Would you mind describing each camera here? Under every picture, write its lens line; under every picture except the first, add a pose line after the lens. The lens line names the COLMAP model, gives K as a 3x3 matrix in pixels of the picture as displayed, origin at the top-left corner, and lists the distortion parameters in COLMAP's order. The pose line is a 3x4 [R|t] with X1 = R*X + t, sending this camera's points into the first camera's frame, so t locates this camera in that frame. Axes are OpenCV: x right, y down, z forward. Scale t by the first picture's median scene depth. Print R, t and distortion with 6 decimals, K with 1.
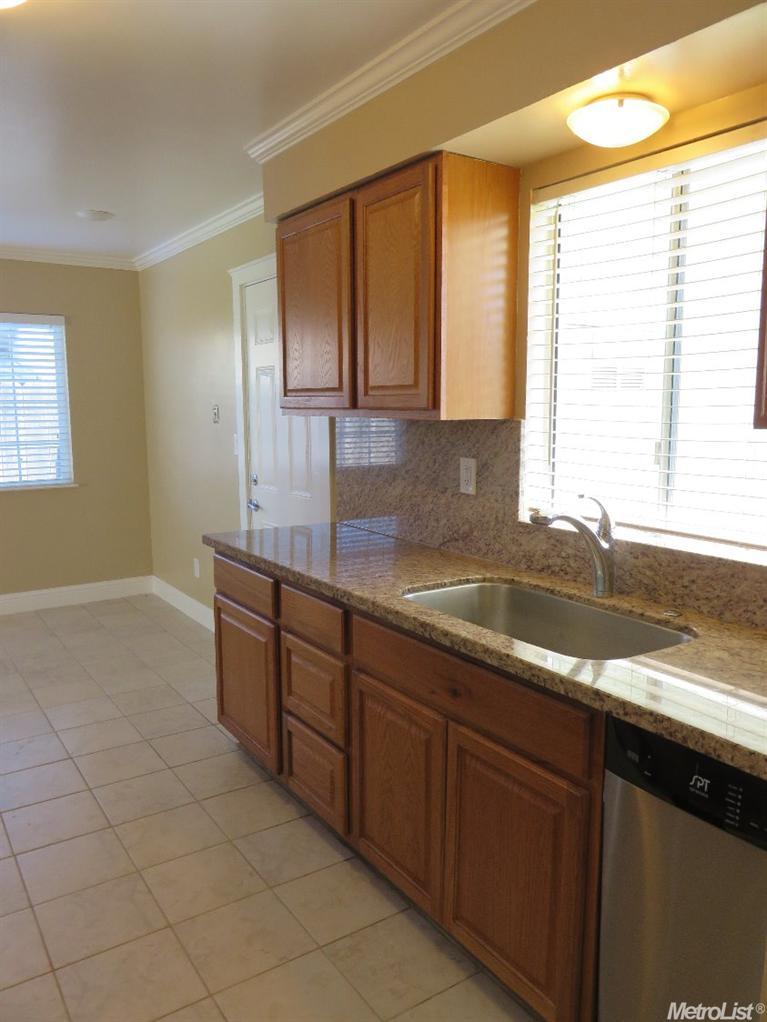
lens RADIAL K [[768.0, 0, 383.5], [0, 768.0, 511.0], [0, 0, 1]] dist [-0.002233, -0.000694]
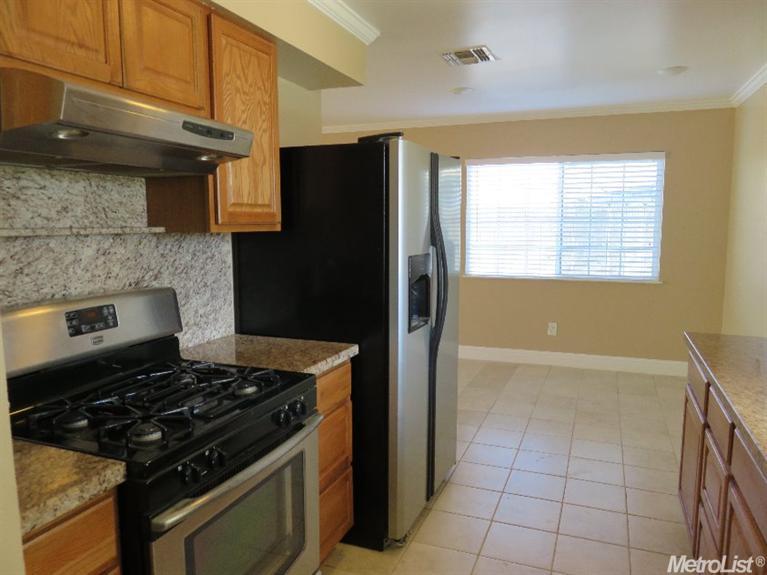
lens RADIAL K [[576.4, 0, 383.5], [0, 576.4, 287.5], [0, 0, 1]] dist [-0.002233, -0.000694]
pose [[0.569861, 0.097610, -0.815923, 0.126845], [-0.113890, 0.992719, 0.039217, -0.010504], [0.813810, 0.070577, 0.576829, 0.069673]]
